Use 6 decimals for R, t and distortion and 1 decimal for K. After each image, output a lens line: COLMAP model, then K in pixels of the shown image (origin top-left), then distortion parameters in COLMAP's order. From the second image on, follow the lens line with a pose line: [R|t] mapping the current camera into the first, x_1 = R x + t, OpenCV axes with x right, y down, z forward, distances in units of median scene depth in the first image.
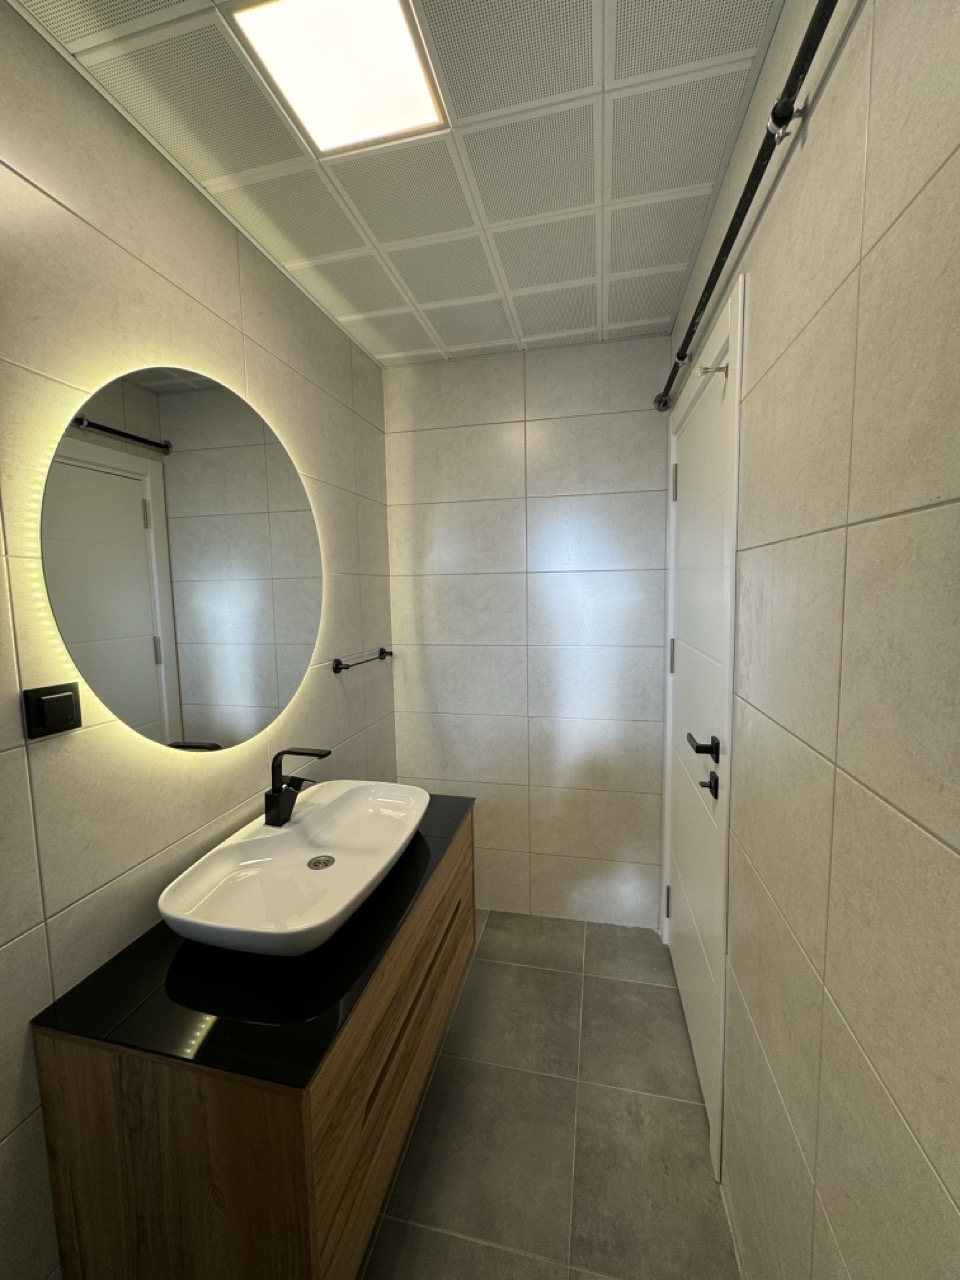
lens RADIAL K [[511.6, 0, 480.0], [0, 511.6, 640.0], [0, 0, 1]] dist [-0.003772, 0.000262]
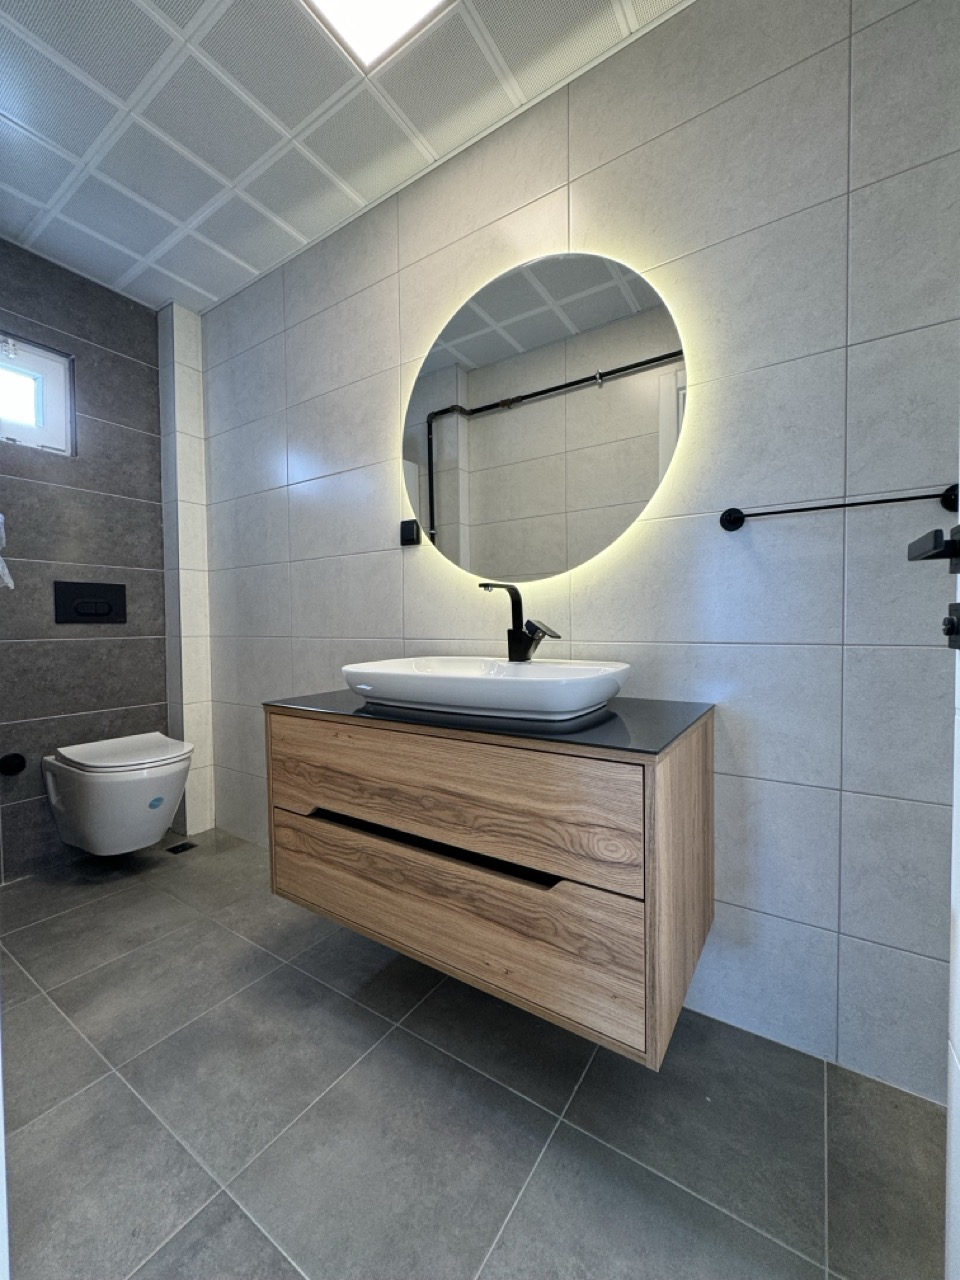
lens RADIAL K [[511.6, 0, 480.0], [0, 511.6, 640.0], [0, 0, 1]] dist [-0.003772, 0.000262]
pose [[-0.345603, 0.052697, -0.936900, 0.392951], [-0.076300, 0.993538, 0.084029, 0.153717], [0.935274, 0.100526, -0.339349, 0.833758]]
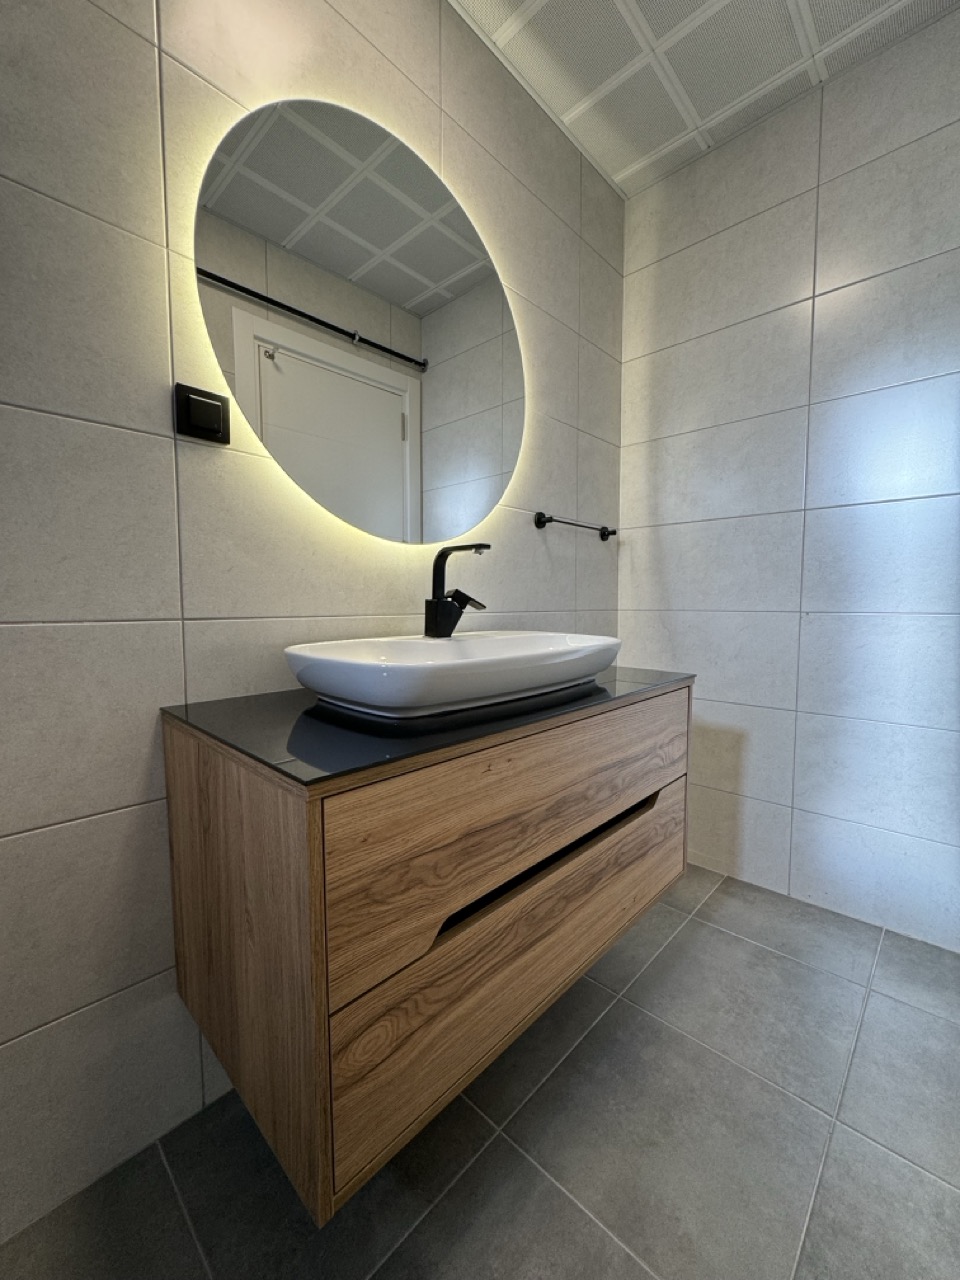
lens RADIAL K [[511.6, 0, 480.0], [0, 511.6, 640.0], [0, 0, 1]] dist [-0.003772, 0.000262]
pose [[0.861661, 0.054531, -0.504547, 0.075952], [-0.064323, 0.997927, -0.001996, 0.235567], [0.503392, 0.034174, 0.863382, 0.177699]]
